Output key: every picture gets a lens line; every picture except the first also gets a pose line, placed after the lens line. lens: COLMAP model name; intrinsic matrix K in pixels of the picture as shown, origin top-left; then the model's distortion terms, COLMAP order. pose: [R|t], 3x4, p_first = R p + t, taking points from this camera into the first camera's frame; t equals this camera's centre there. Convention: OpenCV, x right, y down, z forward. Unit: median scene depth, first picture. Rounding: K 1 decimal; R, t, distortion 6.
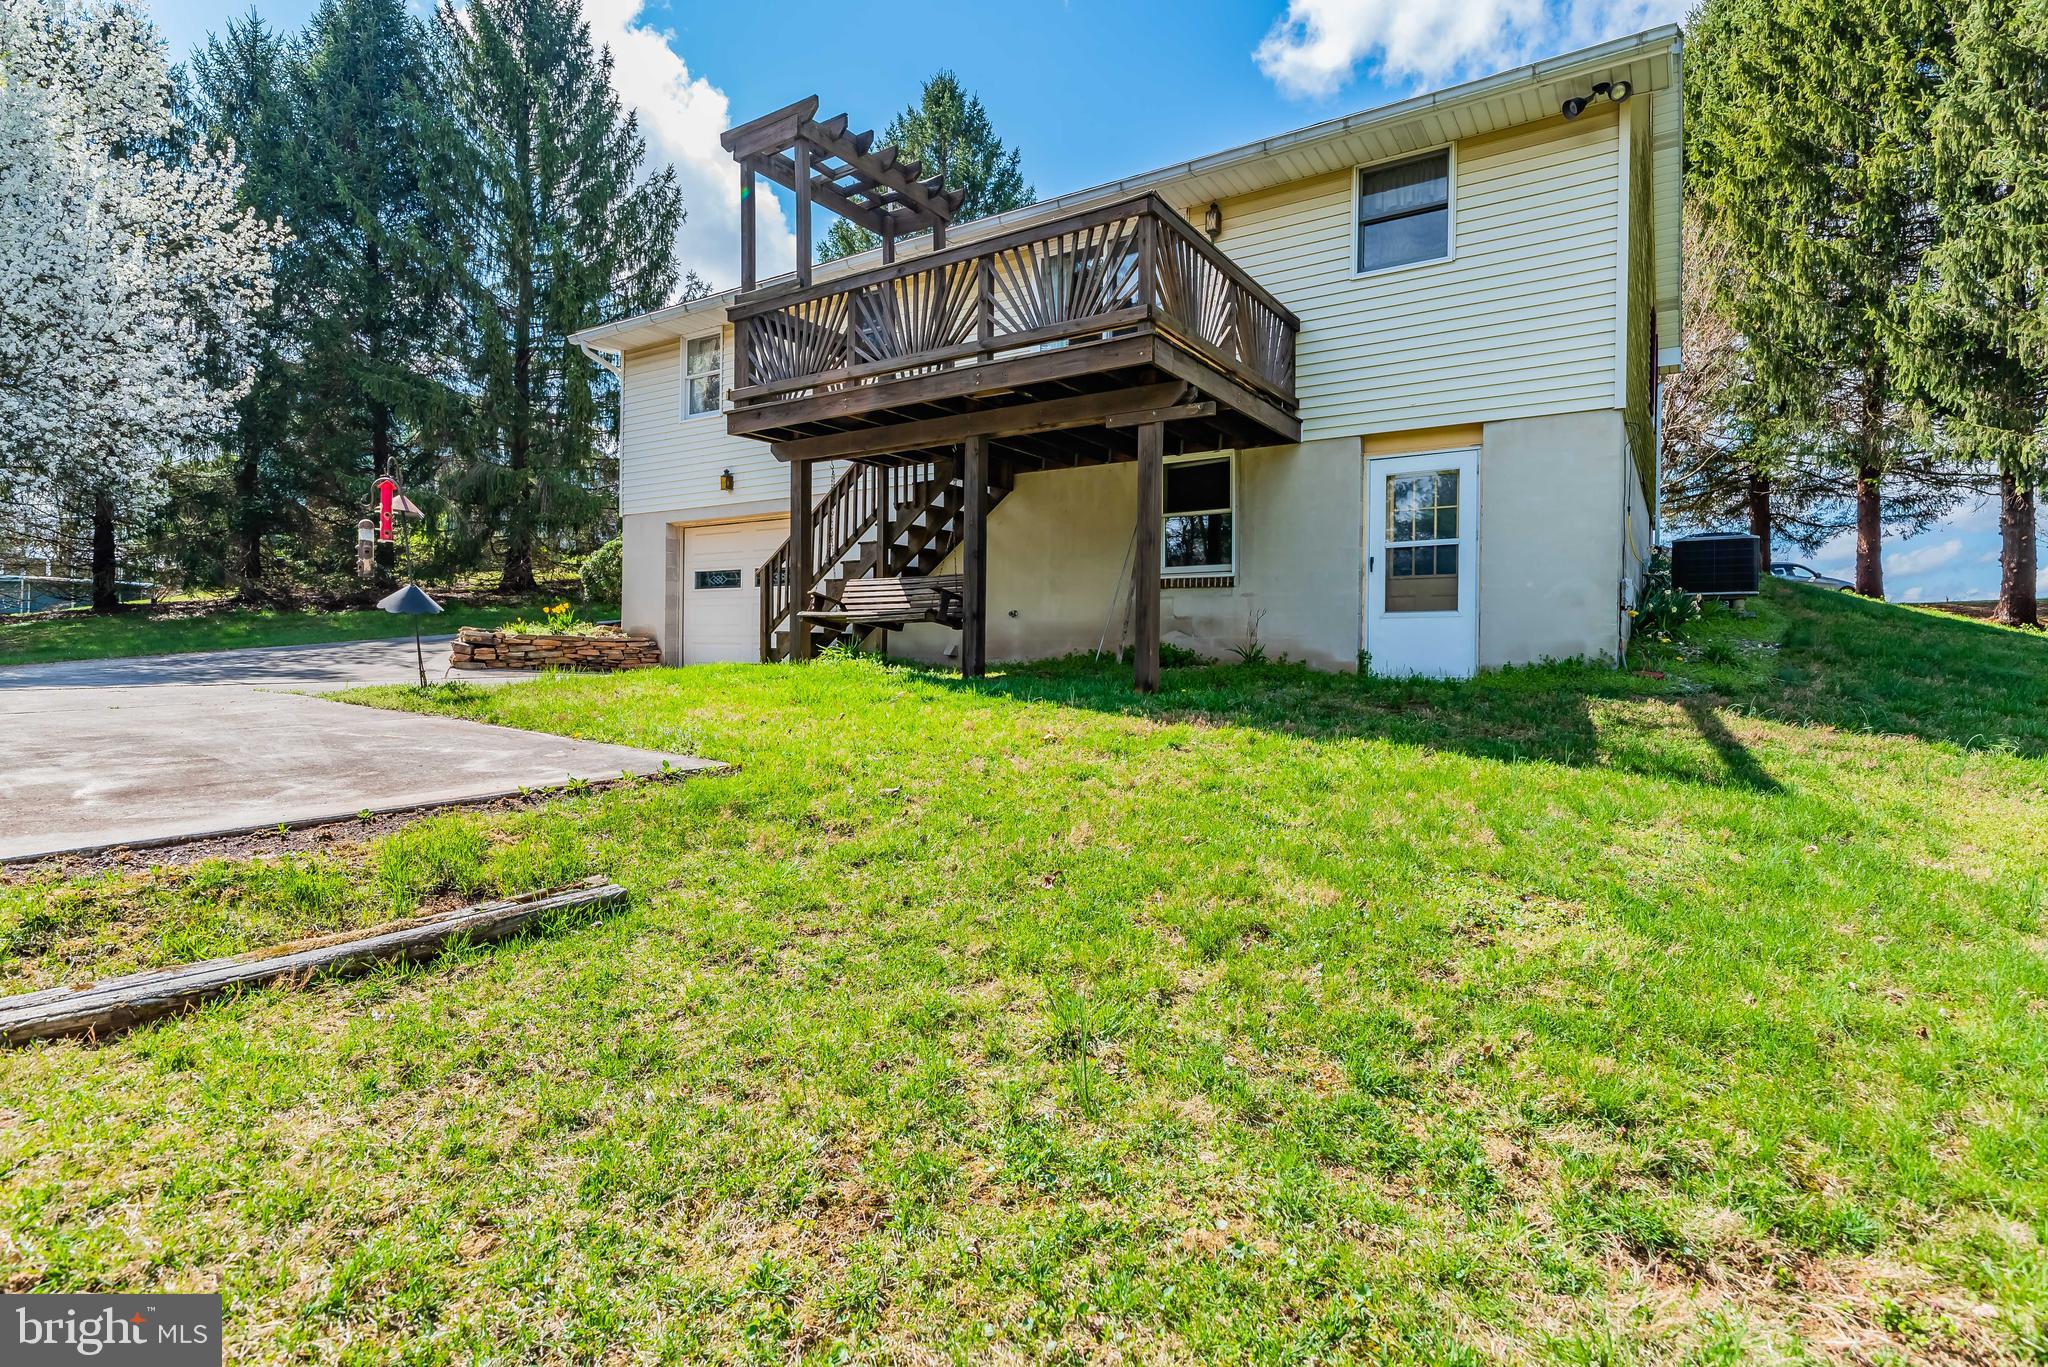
lens RADIAL K [[1000.7, 0, 1015.5], [0, 1000.7, 651.4], [0, 0, 1]] dist [-0.001152, -0.000340]
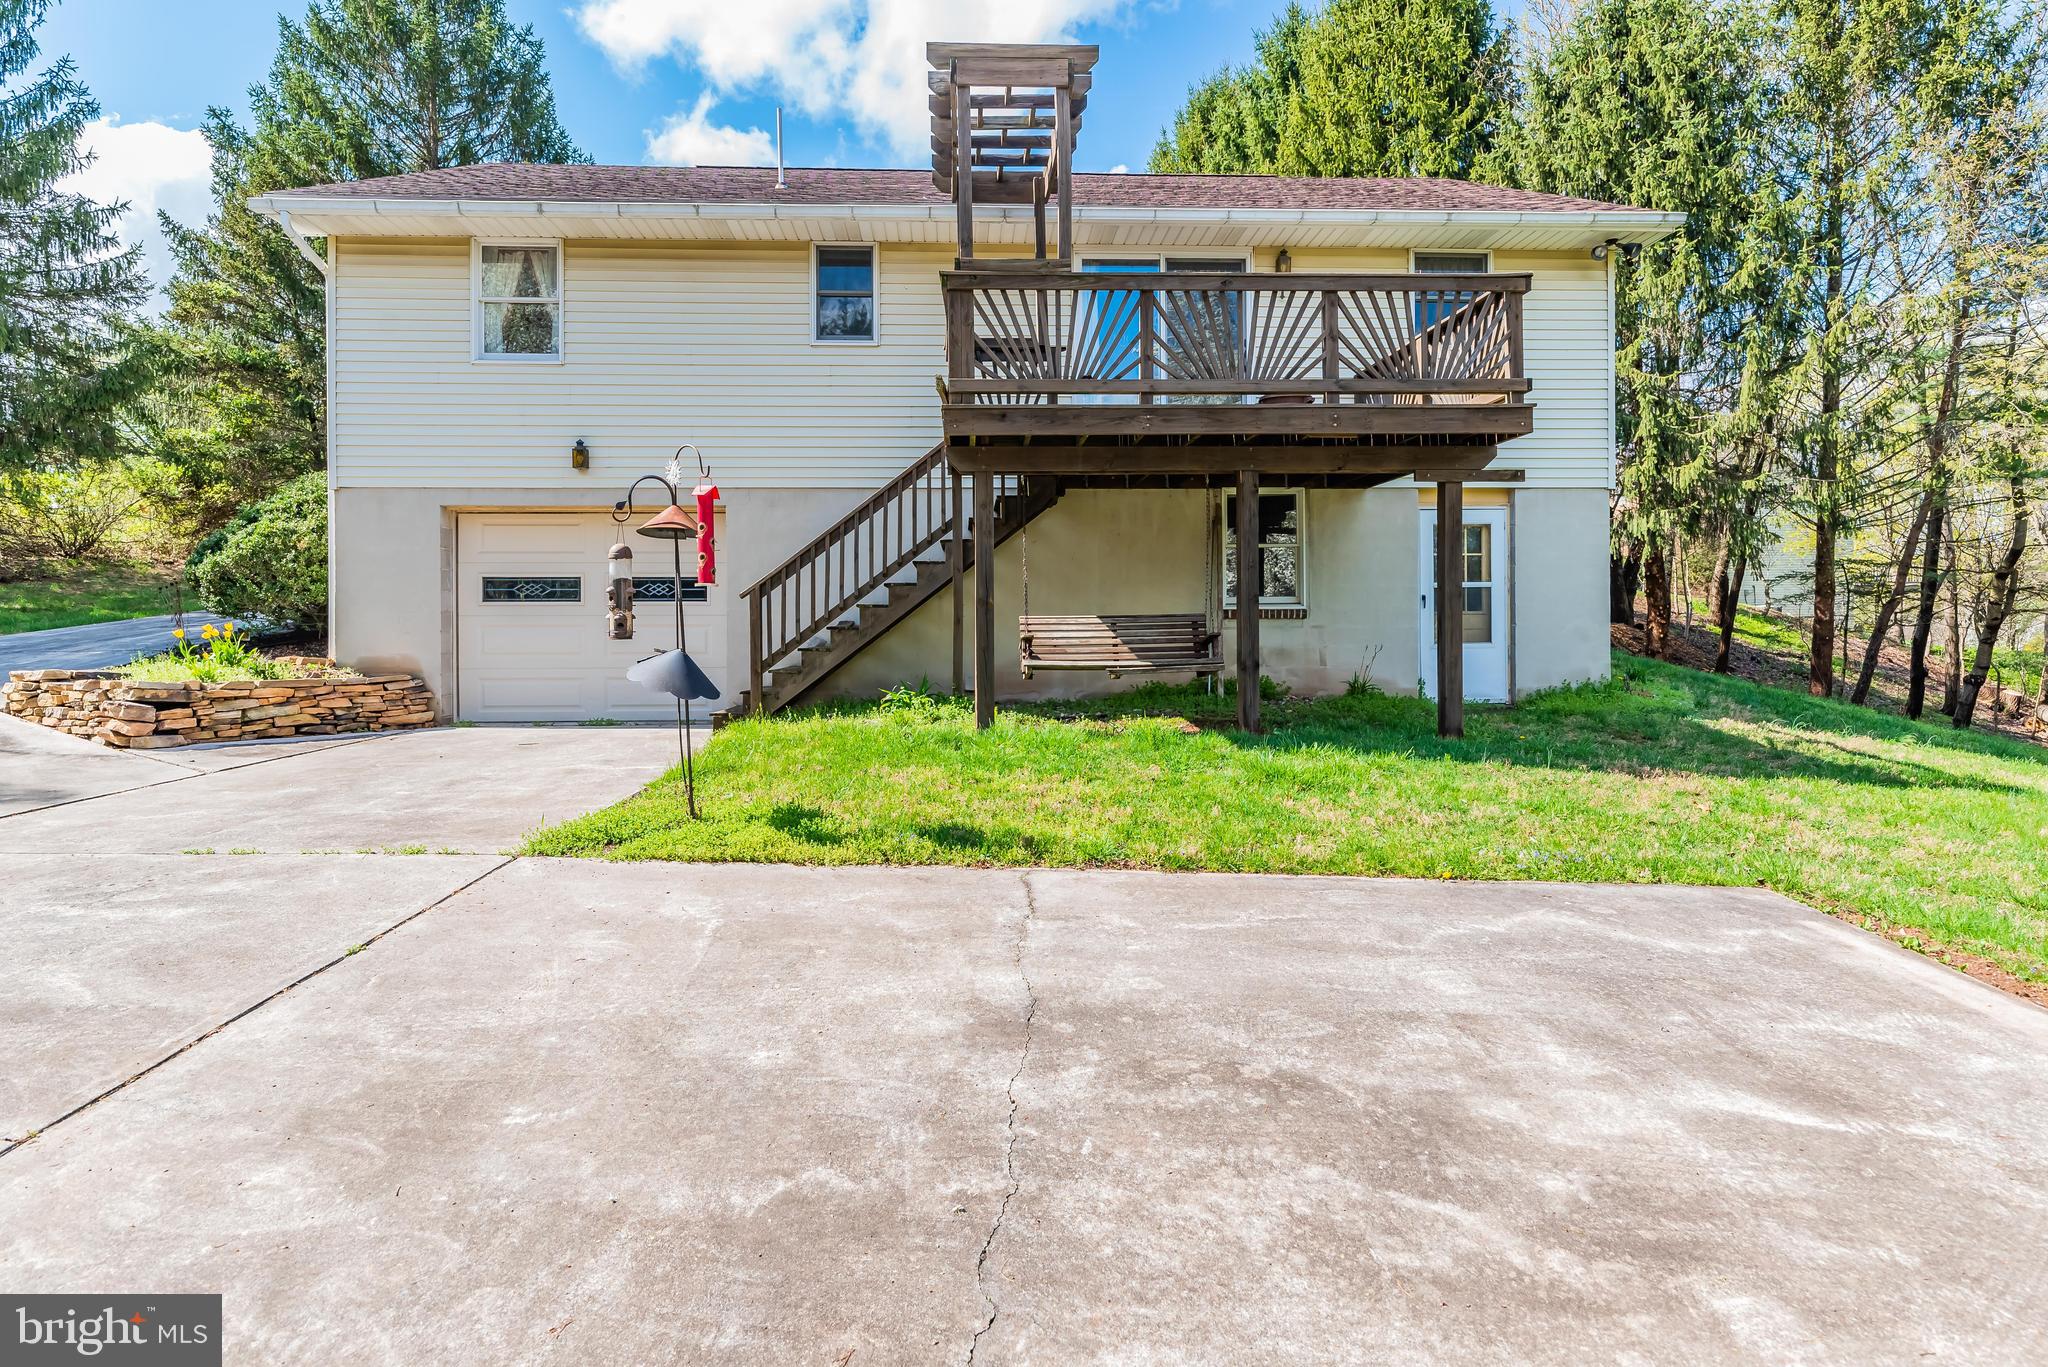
lens RADIAL K [[990.0, 0, 1025.0], [0, 990.0, 620.4], [0, 0, 1]] dist [0.000224, 0.000048]
pose [[0.817398, -0.006390, 0.576038, -0.553203], [0.013619, 0.999873, -0.008234, -0.052446], [-0.575912, 0.014575, 0.817382, 0.293638]]
